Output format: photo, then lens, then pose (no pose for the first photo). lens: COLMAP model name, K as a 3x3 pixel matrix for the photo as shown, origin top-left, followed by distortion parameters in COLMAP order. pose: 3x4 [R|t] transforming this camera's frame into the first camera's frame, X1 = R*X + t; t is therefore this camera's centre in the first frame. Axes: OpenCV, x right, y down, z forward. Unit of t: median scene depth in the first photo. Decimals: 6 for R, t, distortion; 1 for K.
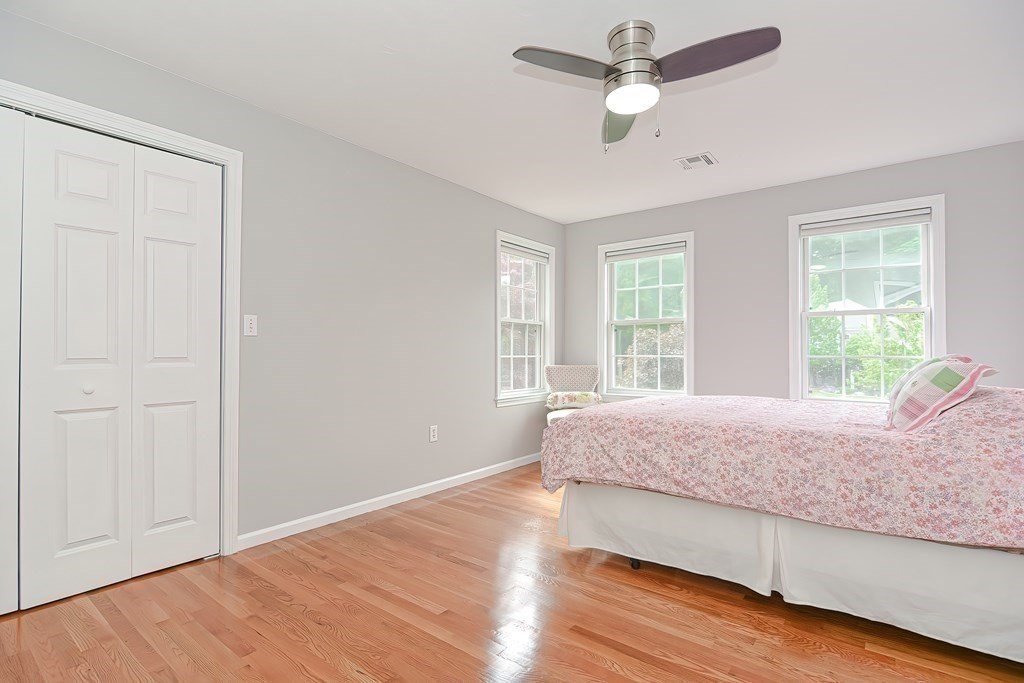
lens RADIAL K [[488.0, 0, 511.4], [0, 488.0, 360.1], [0, 0, 1]] dist [-0.075900, 0.025378]
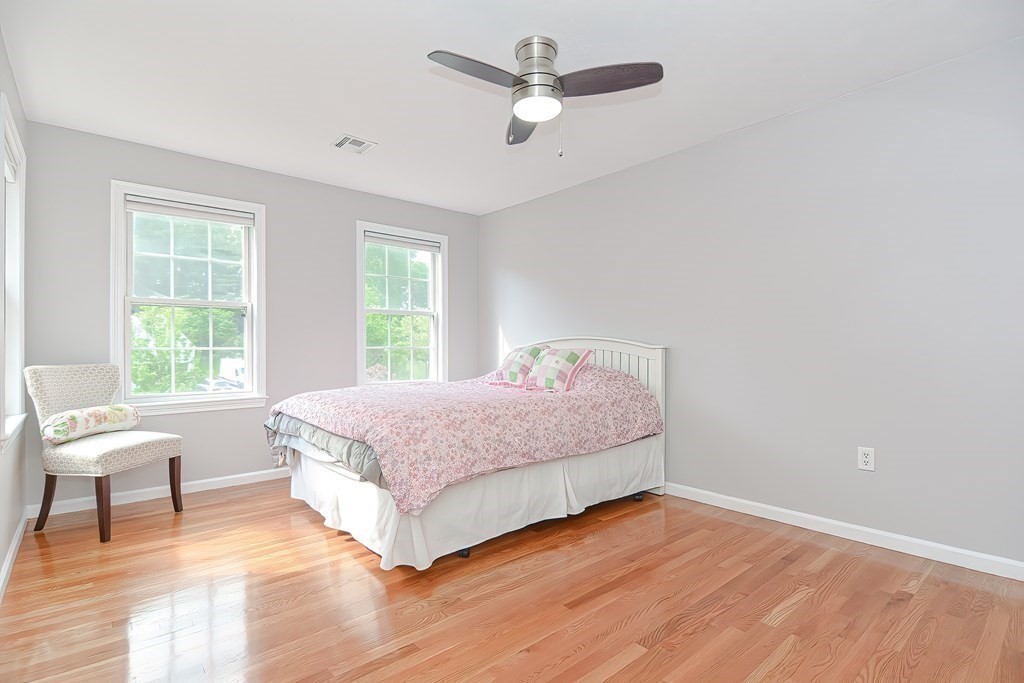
lens RADIAL K [[492.2, 0, 505.7], [0, 492.2, 345.8], [0, 0, 1]] dist [0.011989, -0.017658]
pose [[0.199781, -0.011195, 0.979777, -0.766616], [0.015707, 0.999843, 0.008221, -0.020858], [-0.979715, 0.013747, 0.199925, 0.725084]]
